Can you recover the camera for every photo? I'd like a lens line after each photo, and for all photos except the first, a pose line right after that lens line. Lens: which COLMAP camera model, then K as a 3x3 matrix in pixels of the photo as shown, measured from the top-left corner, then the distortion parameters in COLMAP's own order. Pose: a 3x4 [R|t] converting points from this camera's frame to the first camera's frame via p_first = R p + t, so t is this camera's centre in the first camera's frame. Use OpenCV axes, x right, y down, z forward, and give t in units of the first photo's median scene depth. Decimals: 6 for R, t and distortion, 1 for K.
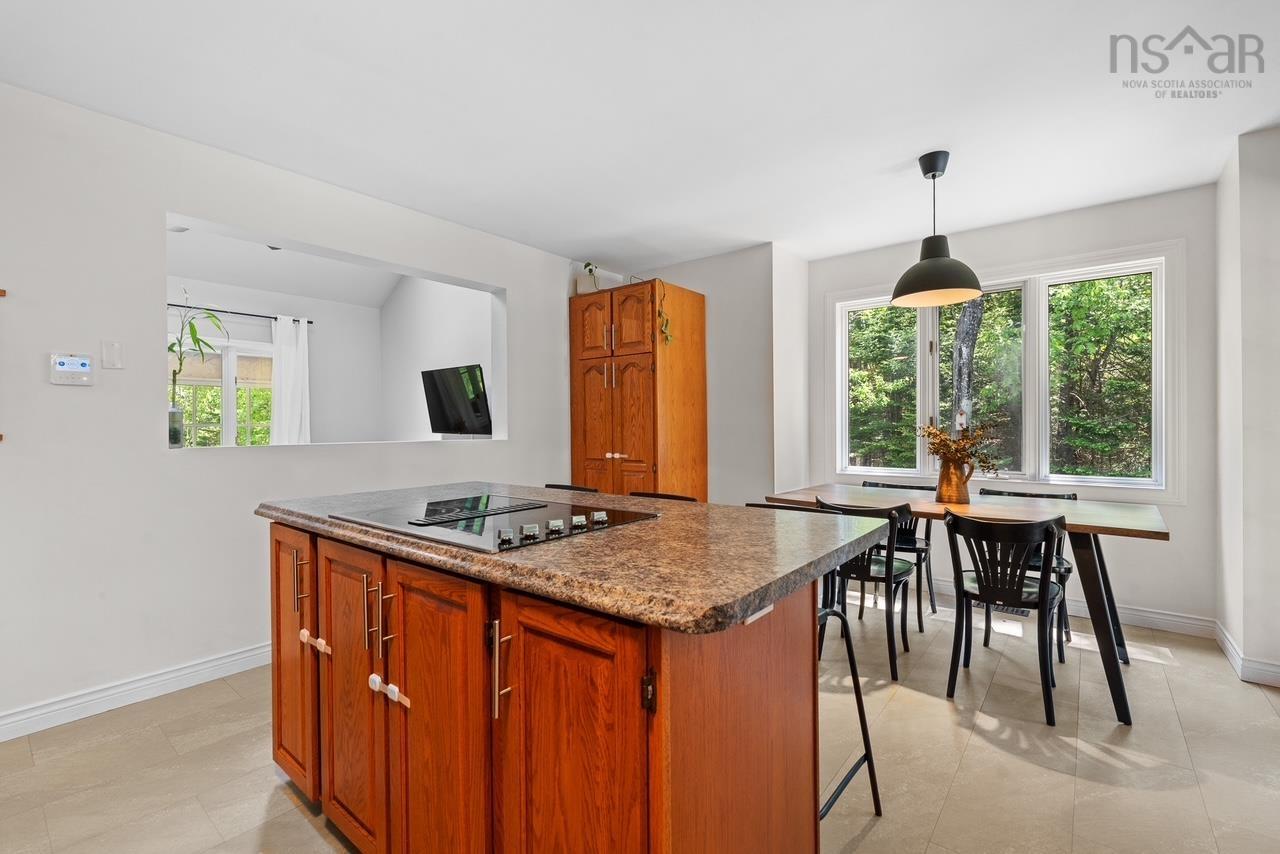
lens RADIAL K [[557.4, 0, 637.3], [0, 557.4, 428.4], [0, 0, 1]] dist [-0.004133, -0.000194]
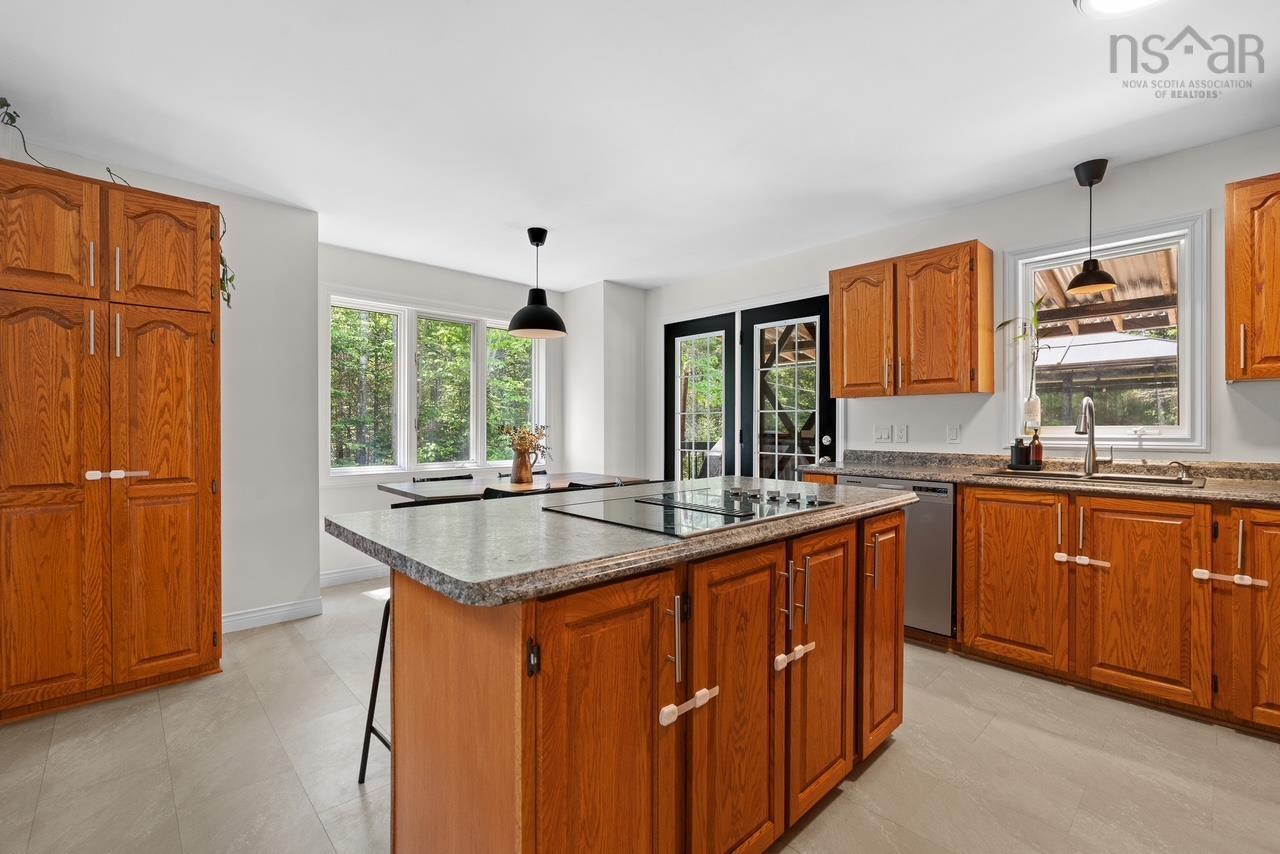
lens RADIAL K [[557.4, 0, 637.3], [0, 557.4, 428.4], [0, 0, 1]] dist [-0.004133, -0.000194]
pose [[0.128364, 0.004532, 0.991717, -0.560725], [0.000653, 0.999989, -0.004654, 0.004511], [-0.991727, 0.001246, 0.128359, 0.406139]]
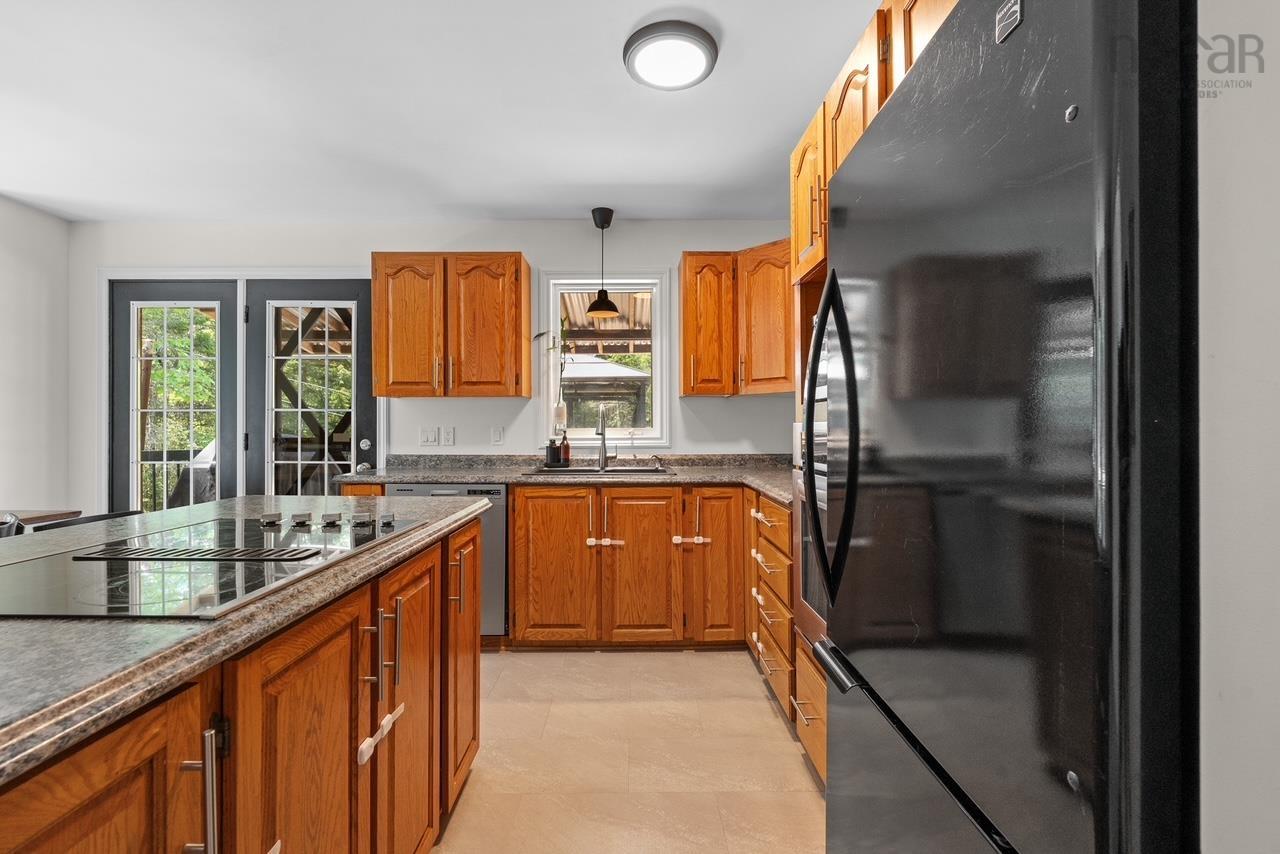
lens RADIAL K [[557.4, 0, 637.3], [0, 557.4, 428.4], [0, 0, 1]] dist [-0.004133, -0.000194]
pose [[-0.640518, 0.009460, 0.767885, -0.454046], [0.007316, 0.999954, -0.006217, 0.004551], [-0.767908, 0.001636, -0.640558, 0.436197]]
